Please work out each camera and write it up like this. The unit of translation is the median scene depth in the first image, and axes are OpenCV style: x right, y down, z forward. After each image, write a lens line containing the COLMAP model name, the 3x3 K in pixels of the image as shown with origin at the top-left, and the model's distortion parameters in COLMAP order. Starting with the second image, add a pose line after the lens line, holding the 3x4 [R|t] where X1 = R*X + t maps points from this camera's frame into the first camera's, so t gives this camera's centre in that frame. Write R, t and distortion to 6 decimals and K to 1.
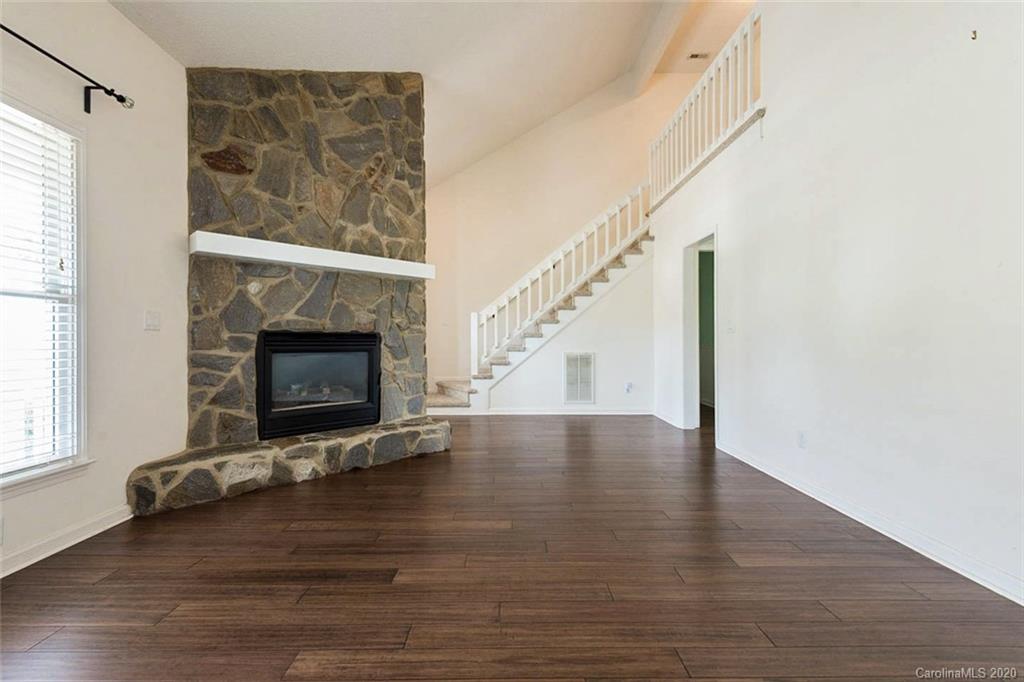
lens RADIAL K [[449.9, 0, 512.0], [0, 449.9, 341.0], [0, 0, 1]] dist [0.030521, 0.000089]
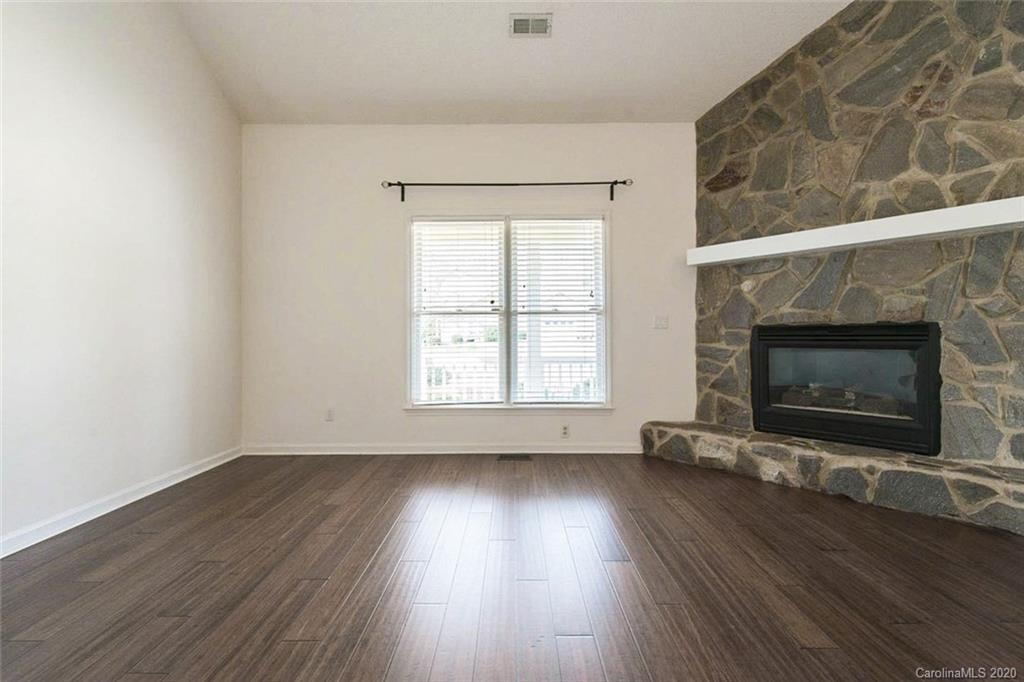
lens RADIAL K [[408.0, 0, 512.0], [0, 408.0, 341.0], [0, 0, 1]] dist [-0.001003, -0.000143]
pose [[-0.016193, 0.008247, -0.999835, 0.395823], [0.003771, 0.999959, 0.008187, 0.002542], [0.999862, -0.003638, -0.016223, 0.458884]]
